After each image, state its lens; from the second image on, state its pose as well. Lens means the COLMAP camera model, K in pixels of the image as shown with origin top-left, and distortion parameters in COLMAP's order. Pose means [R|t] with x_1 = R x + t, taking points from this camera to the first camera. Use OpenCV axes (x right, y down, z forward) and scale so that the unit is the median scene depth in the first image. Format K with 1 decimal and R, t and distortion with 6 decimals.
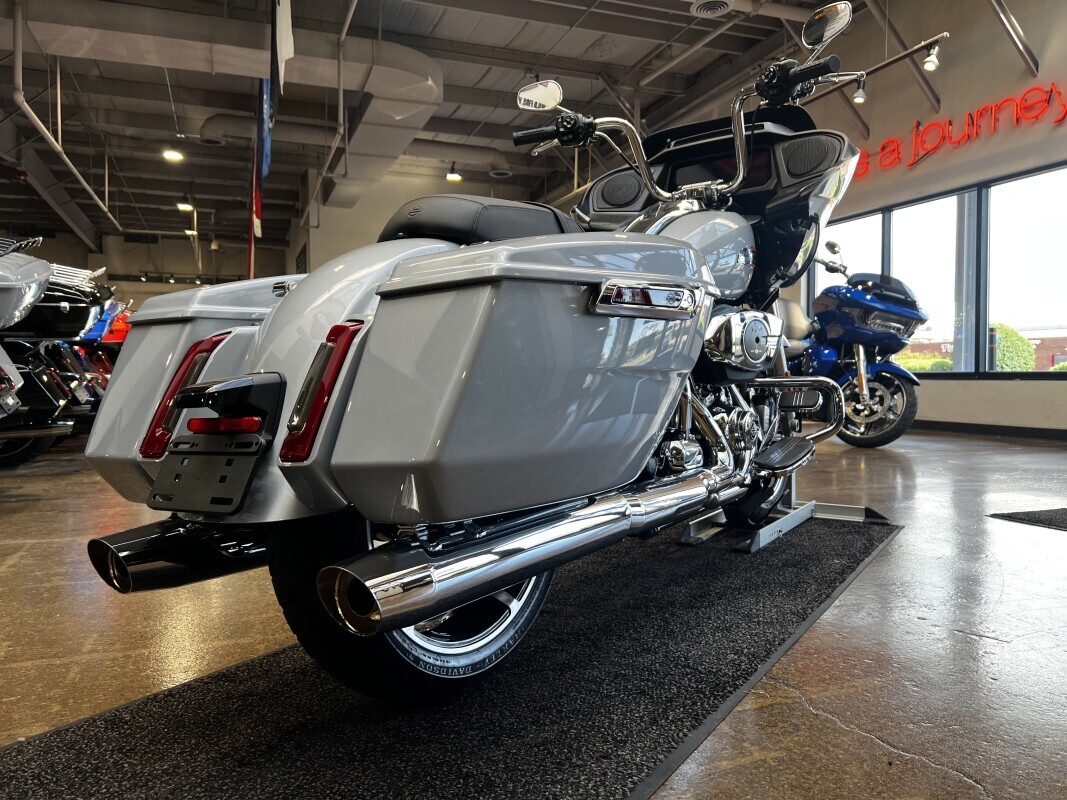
lens RADIAL K [[805.9, 0, 536.7], [0, 805.9, 402.4], [0, 0, 1]] dist [0.035681, -0.043182]
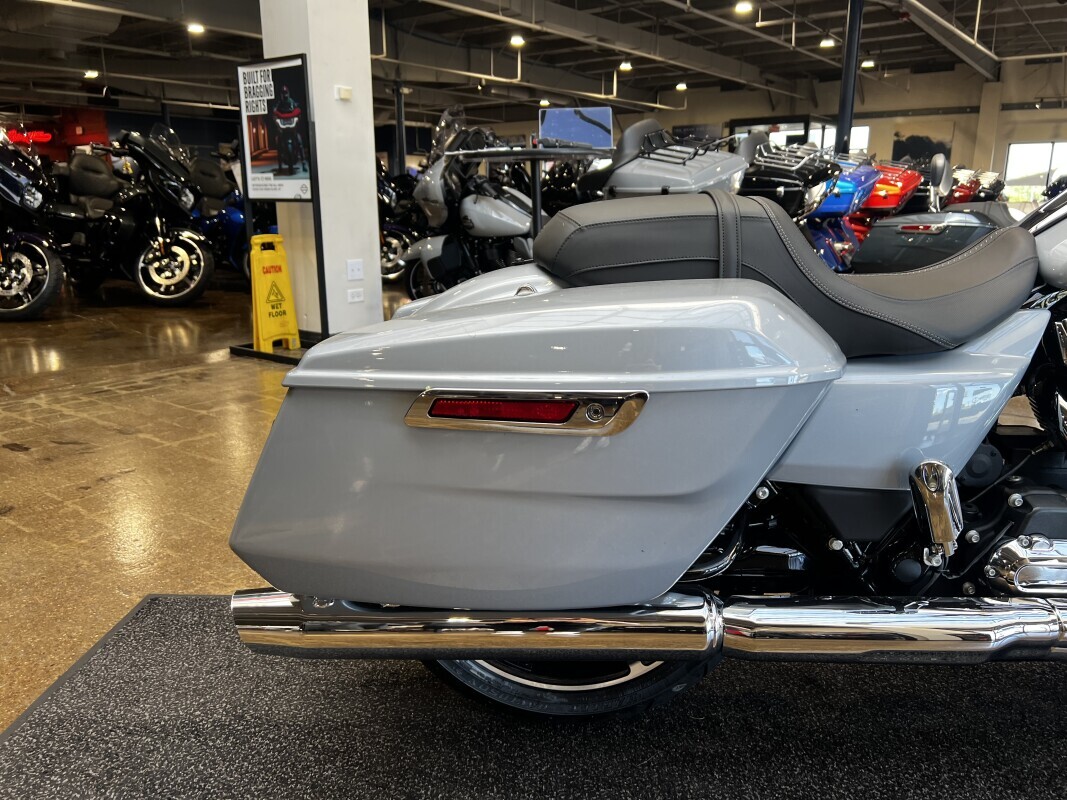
lens RADIAL K [[805.9, 0, 536.7], [0, 805.9, 402.4], [0, 0, 1]] dist [0.035681, -0.043182]
pose [[0.517980, 0.205047, -0.830453, 0.130264], [-0.028667, 0.974460, 0.222723, -0.050019], [0.854912, -0.091559, 0.510629, 0.102693]]
